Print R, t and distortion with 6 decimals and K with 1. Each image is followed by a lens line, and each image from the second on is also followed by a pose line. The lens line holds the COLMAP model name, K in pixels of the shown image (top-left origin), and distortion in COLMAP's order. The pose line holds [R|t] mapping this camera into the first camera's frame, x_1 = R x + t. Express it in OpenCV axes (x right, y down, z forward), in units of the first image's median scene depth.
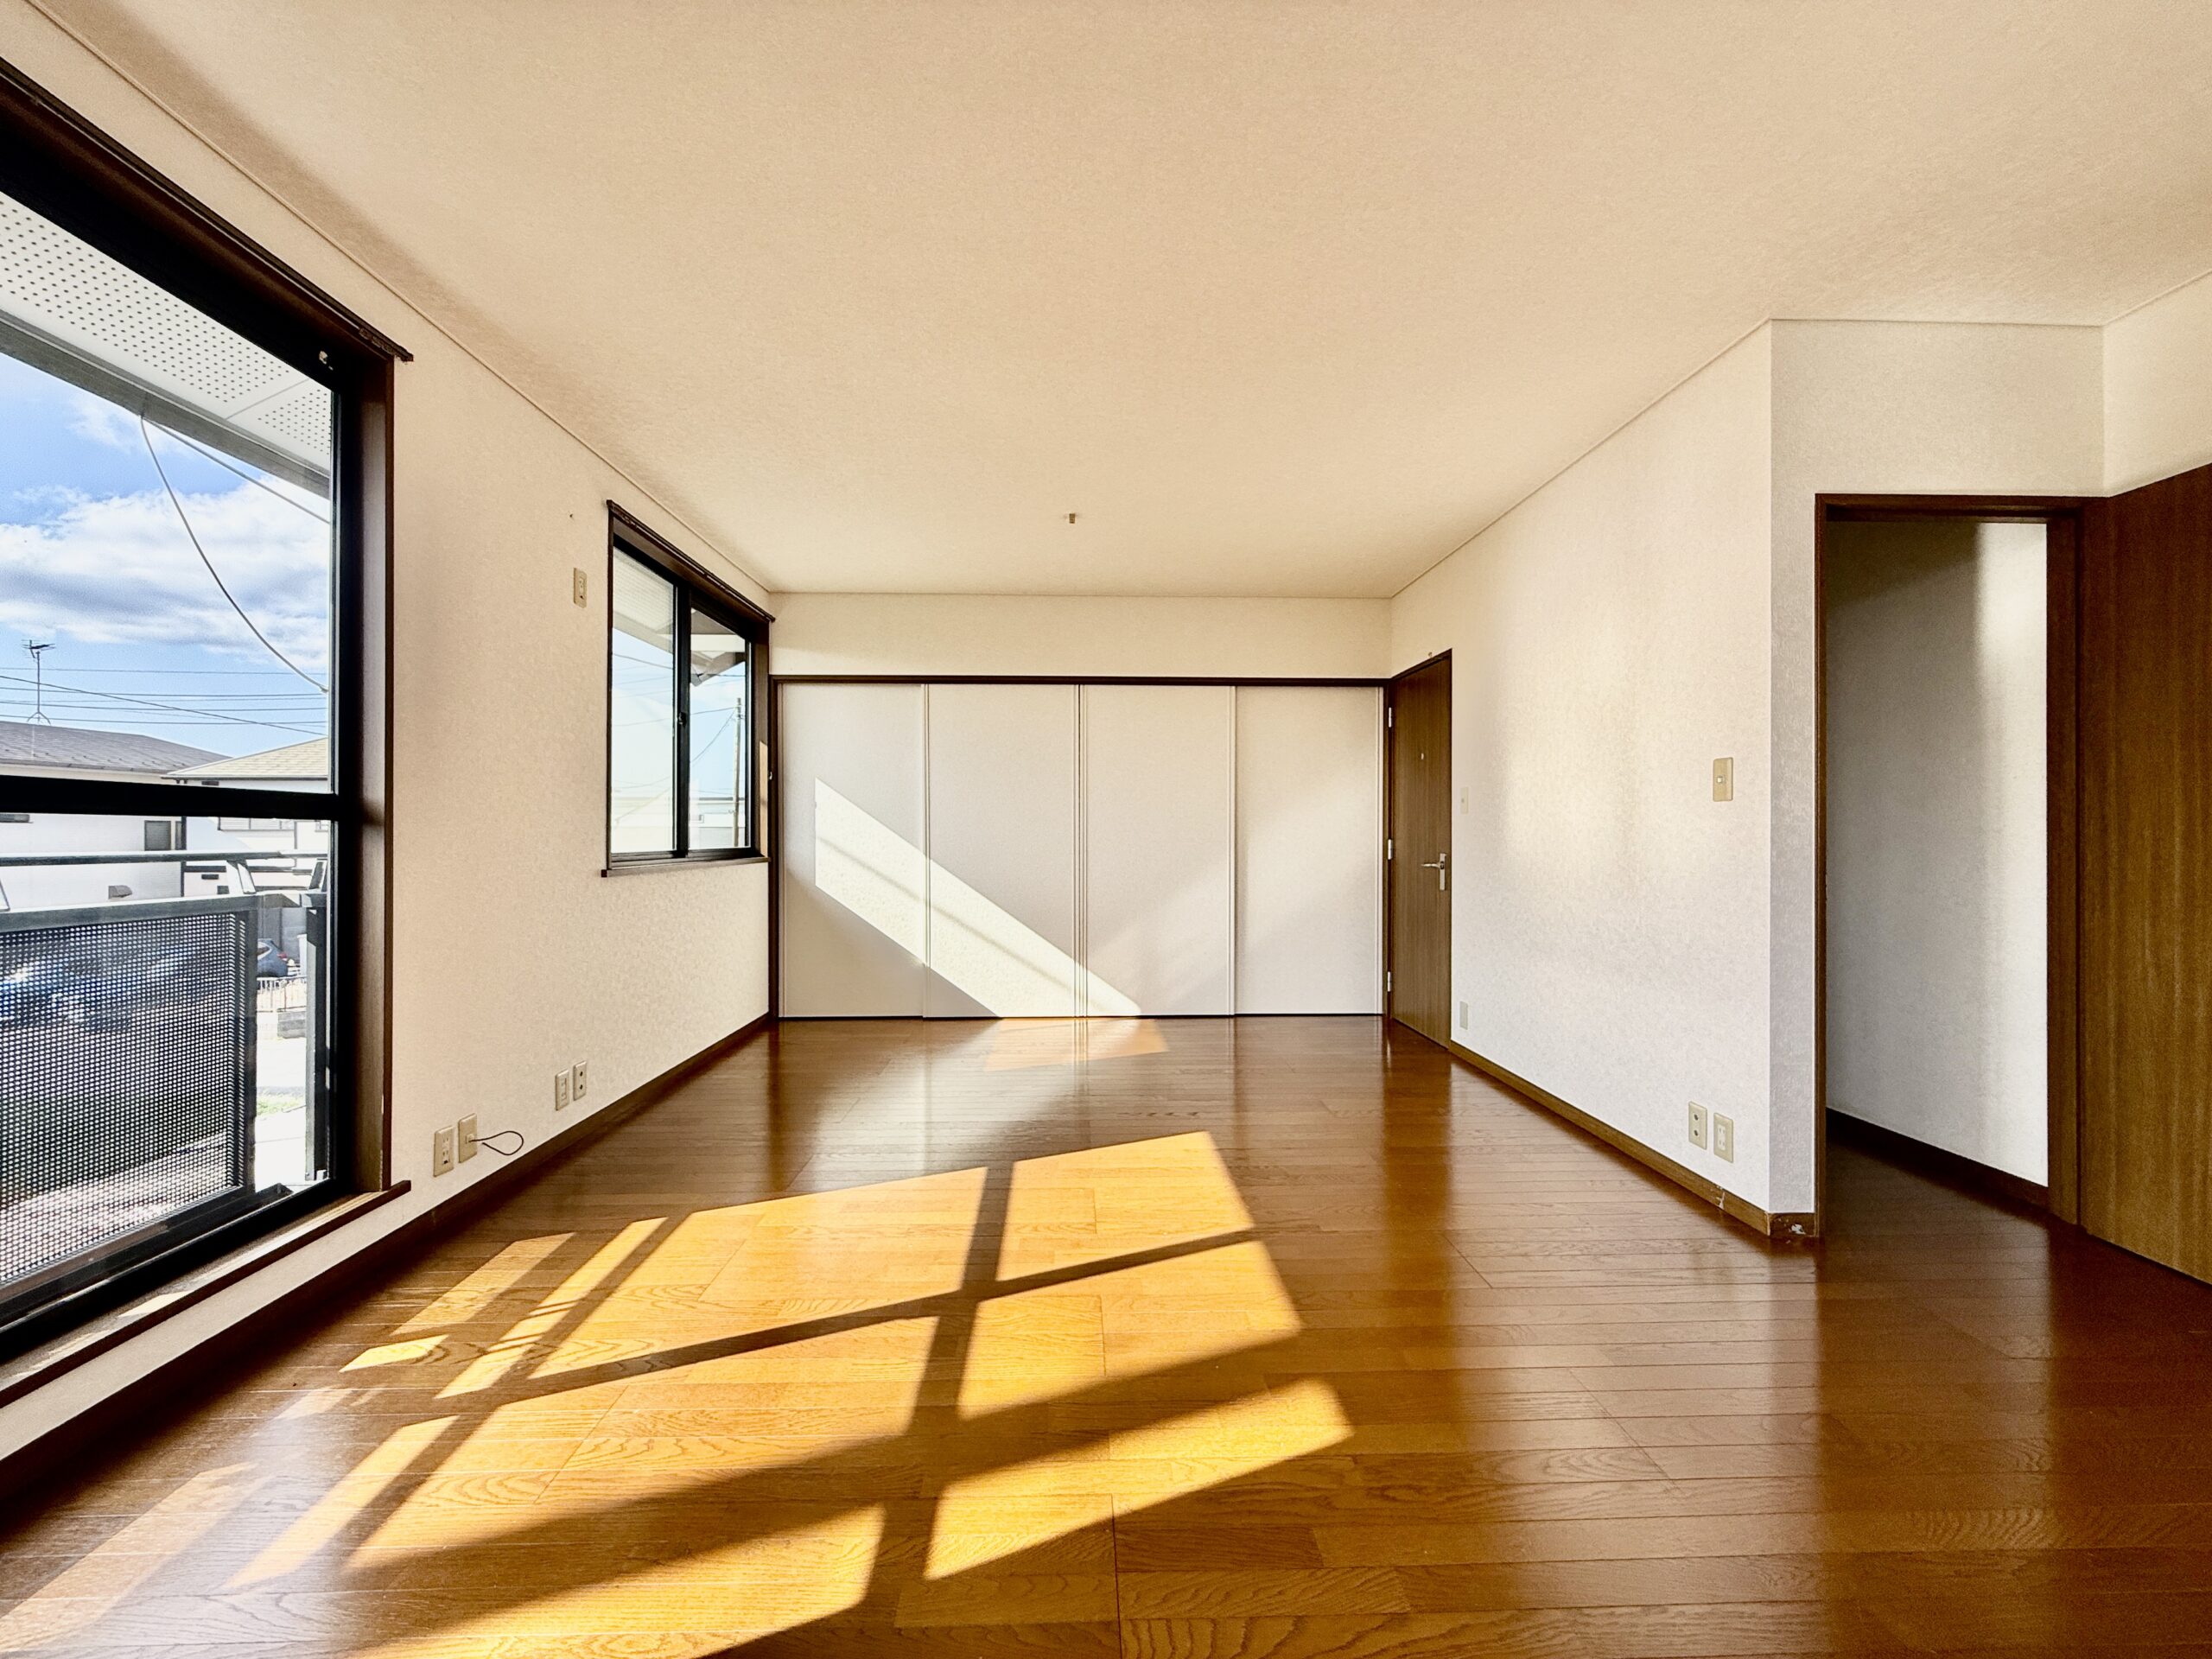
lens RADIAL K [[882.1, 0, 1090.9], [0, 882.1, 839.0], [0, 0, 1]] dist [0.001135, -0.000080]
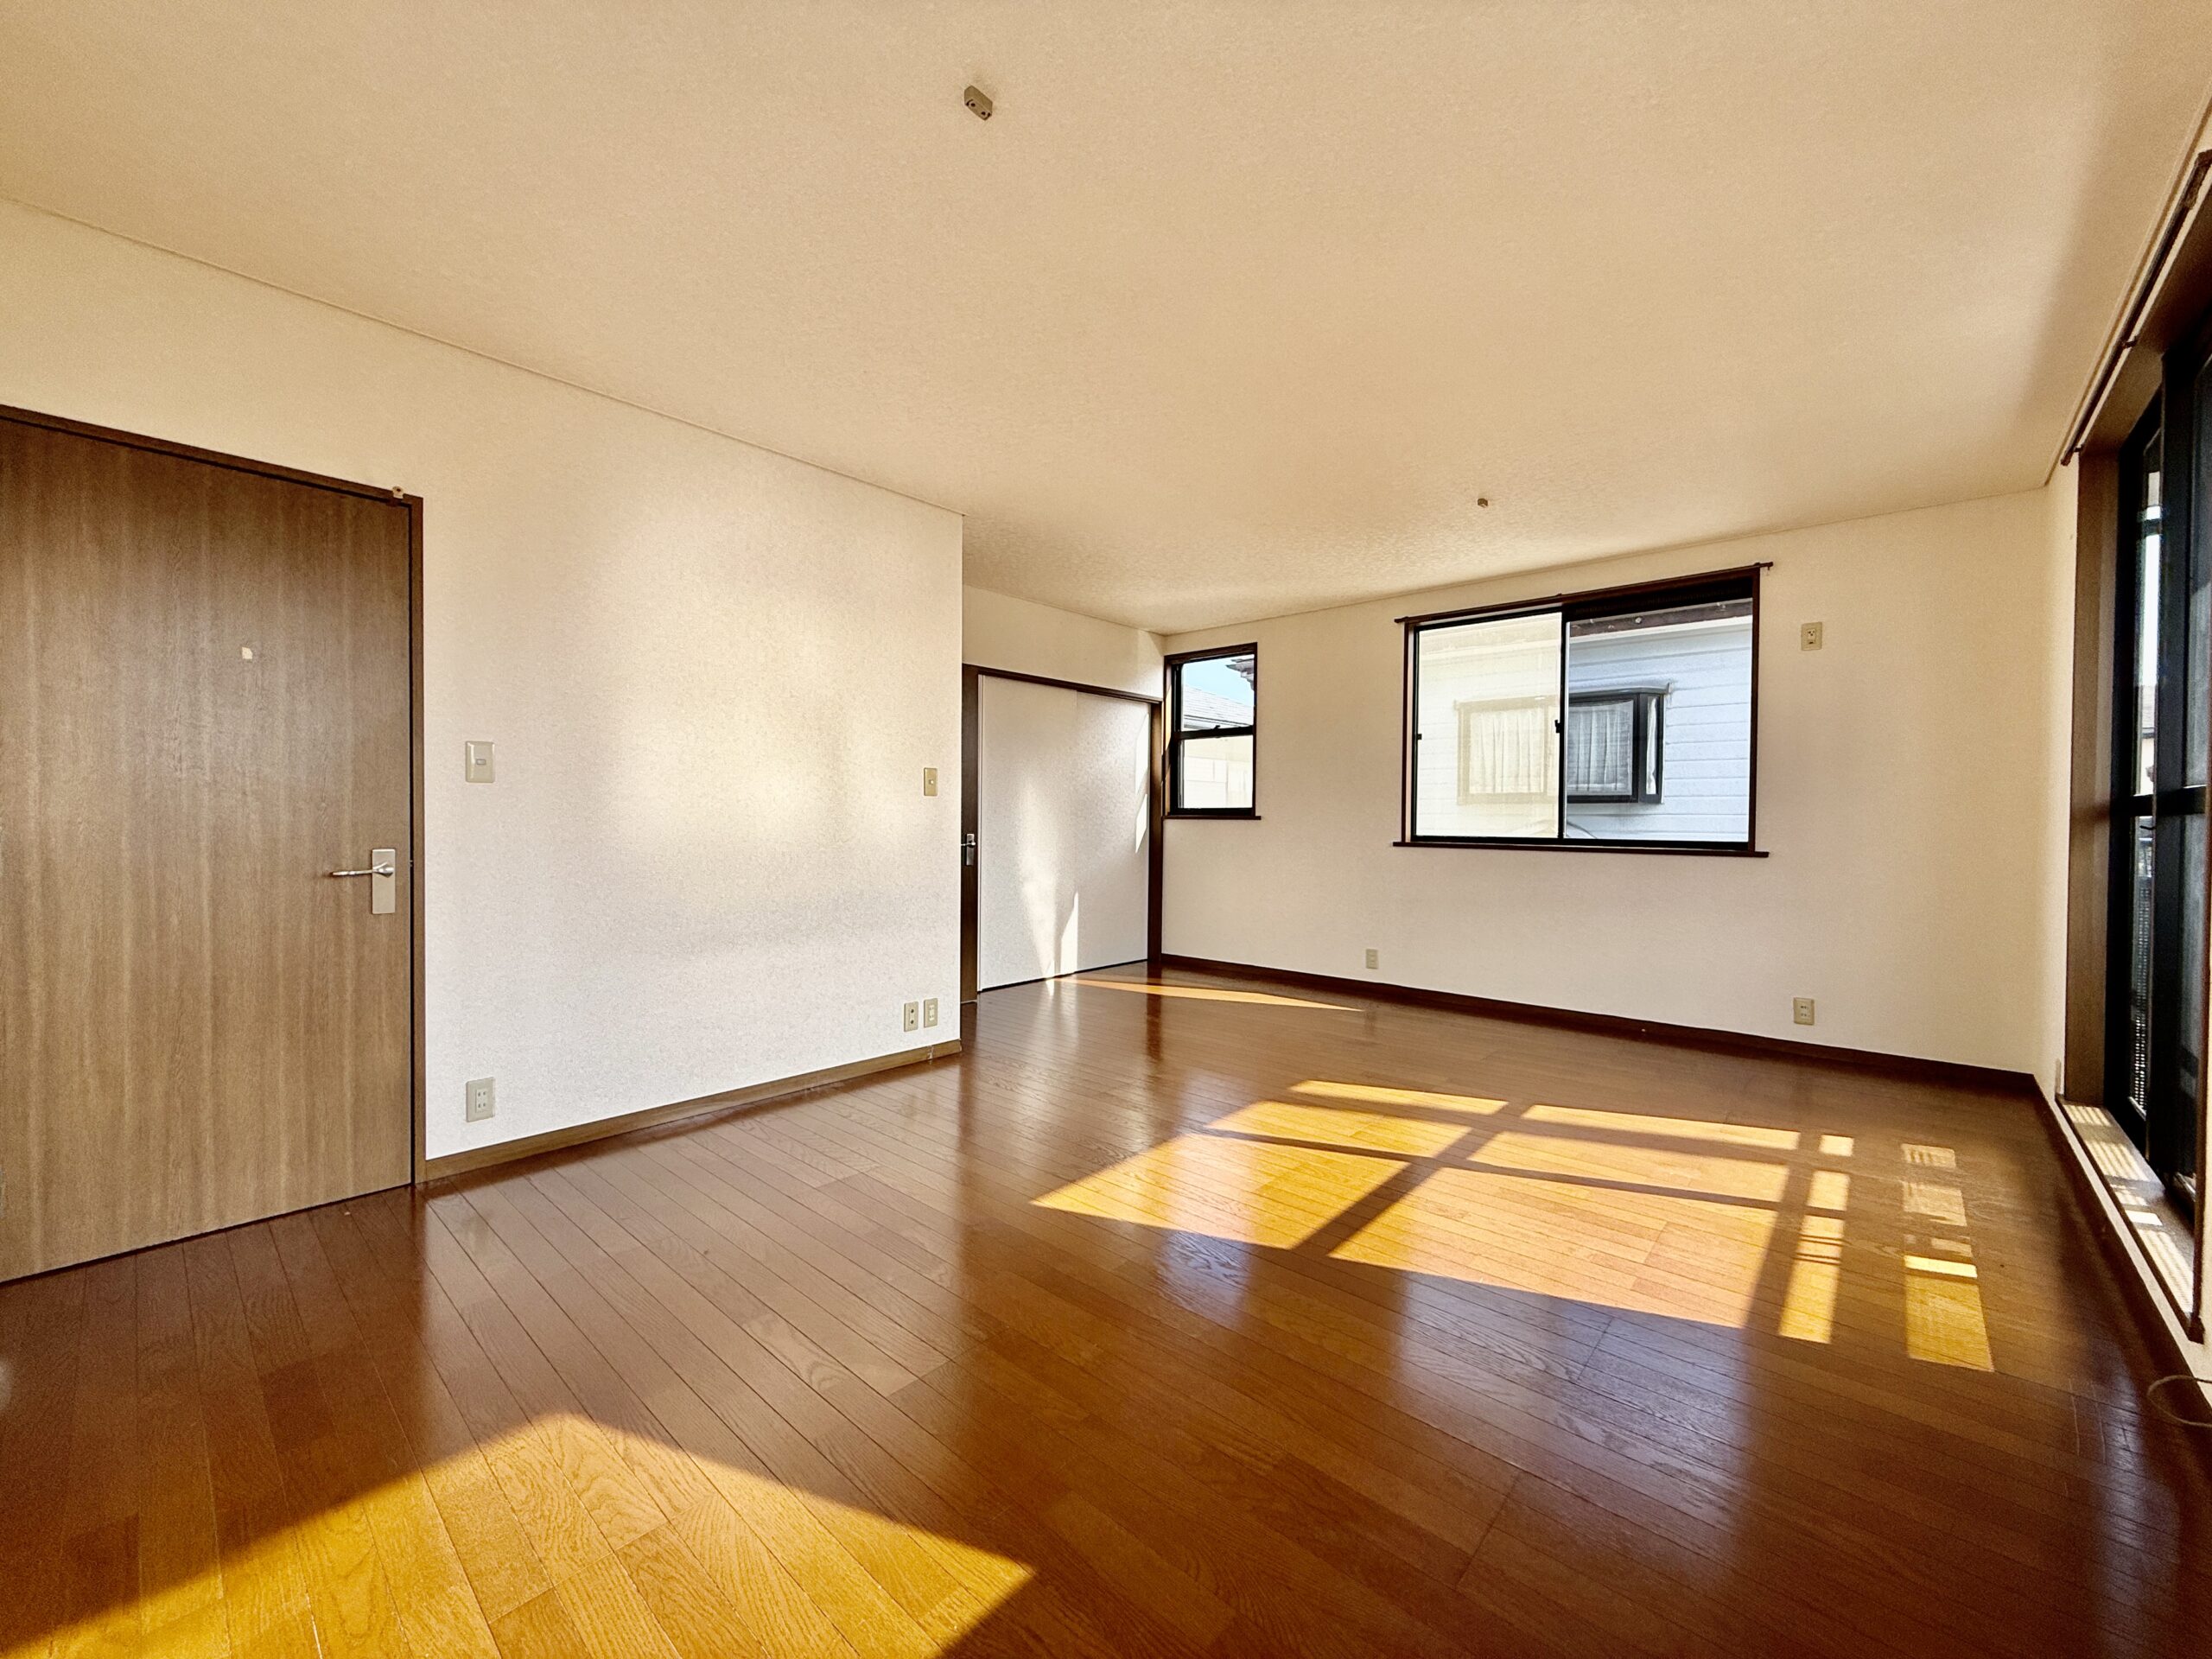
lens RADIAL K [[882.1, 0, 1093.8], [0, 882.1, 833.6], [0, 0, 1]] dist [0.001135, -0.000080]
pose [[-0.723546, -0.020104, 0.689984, -0.674936], [-0.010356, 0.999779, 0.018271, -0.010390], [-0.690199, 0.006074, -0.723594, 2.316480]]
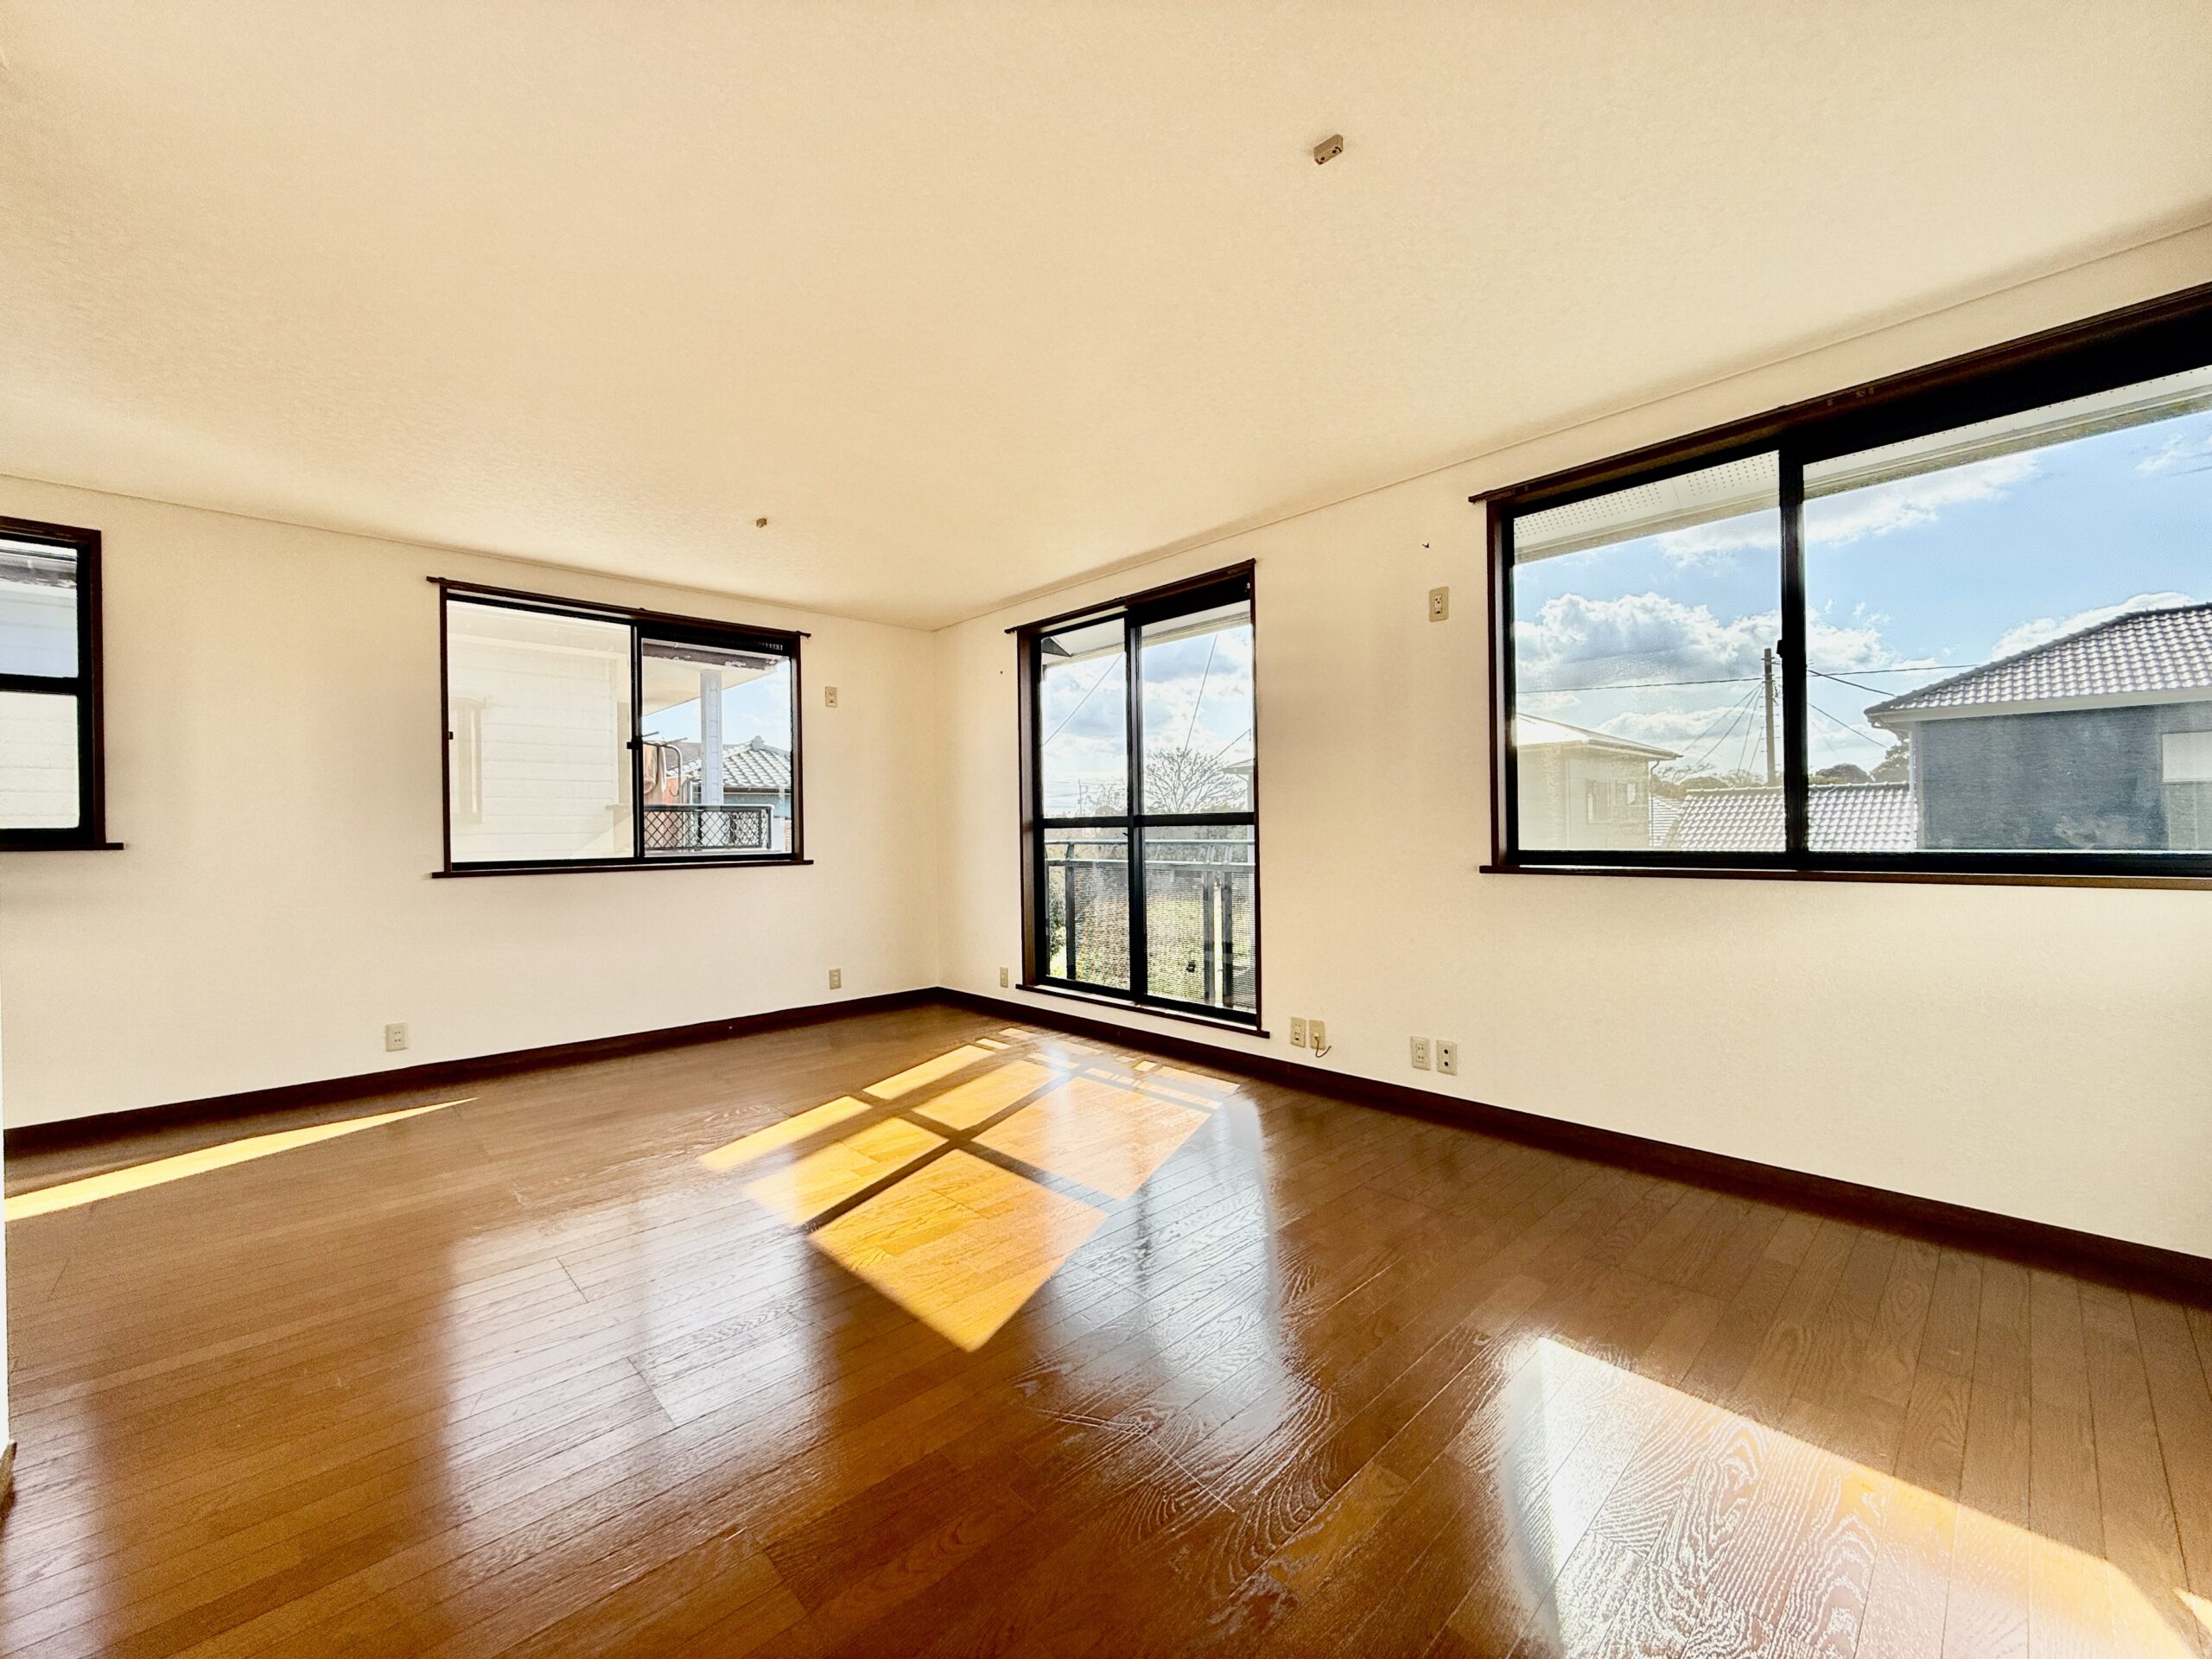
lens RADIAL K [[882.1, 0, 1095.3], [0, 882.1, 832.8], [0, 0, 1]] dist [0.001135, -0.000080]
pose [[-0.752353, 0.008830, -0.658701, 0.675323], [0.015388, 0.999873, -0.004173, -0.003284], [0.658580, -0.013276, -0.752393, 2.272419]]
